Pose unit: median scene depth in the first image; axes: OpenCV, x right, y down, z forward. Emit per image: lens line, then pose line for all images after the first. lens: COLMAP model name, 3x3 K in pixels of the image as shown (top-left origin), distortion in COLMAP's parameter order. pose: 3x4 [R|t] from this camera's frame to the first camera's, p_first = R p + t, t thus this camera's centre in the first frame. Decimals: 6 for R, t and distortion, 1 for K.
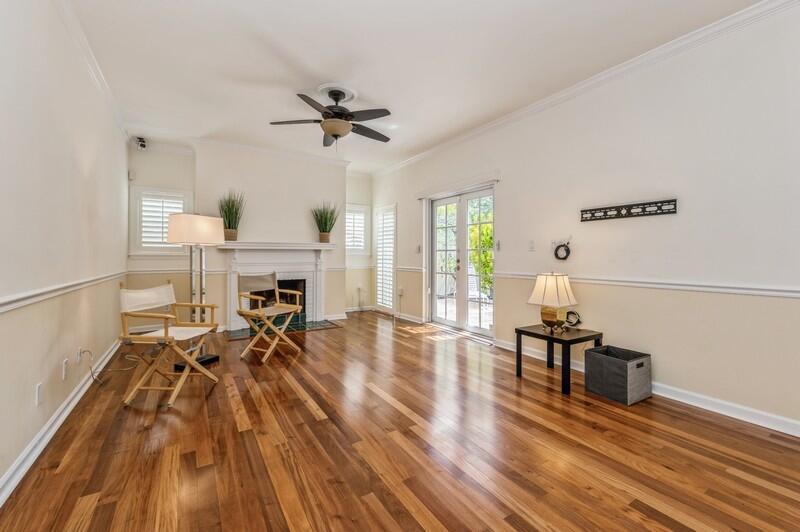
lens RADIAL K [[331.9, 0, 399.2], [0, 331.9, 255.0], [0, 0, 1]] dist [0.000759, -0.000112]
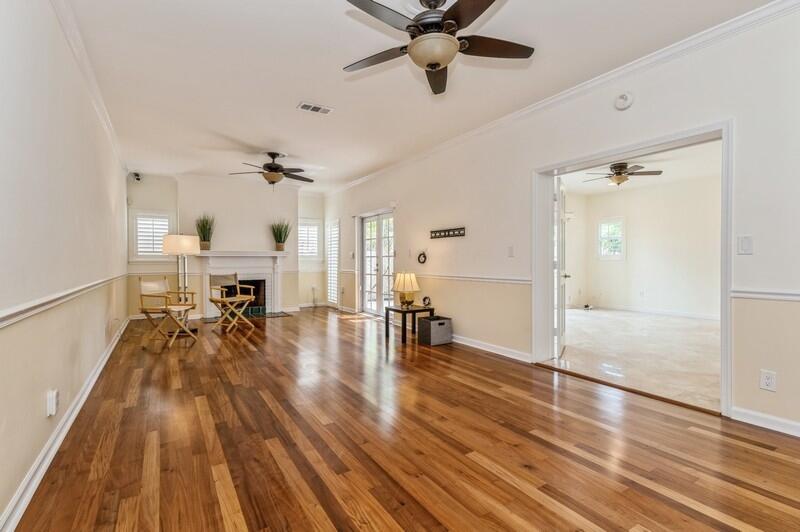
lens RADIAL K [[362.0, 0, 400.0], [0, 362.0, 266.0], [0, 0, 1]] dist [0.000055, 0.000056]
pose [[0.999910, -0.004444, 0.012627, 0.296507], [0.004225, 0.999841, 0.017335, -0.001959], [-0.012702, -0.017280, 0.999770, -0.539165]]
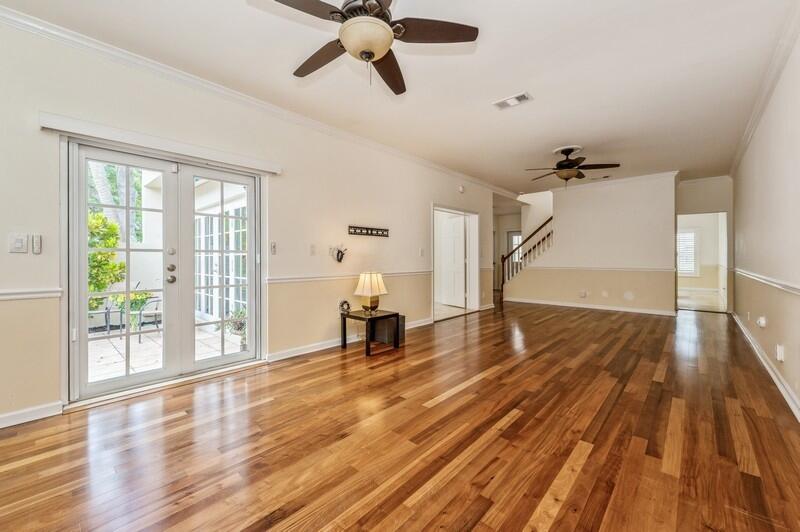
lens RADIAL K [[317.0, 0, 399.2], [0, 317.0, 257.7], [0, 0, 1]] dist [0.000532, -0.000016]
pose [[-0.253244, 0.000215, 0.967402, -0.603403], [-0.000543, 1.000000, -0.000365, -0.001867], [-0.967402, -0.000618, -0.253244, 0.875456]]
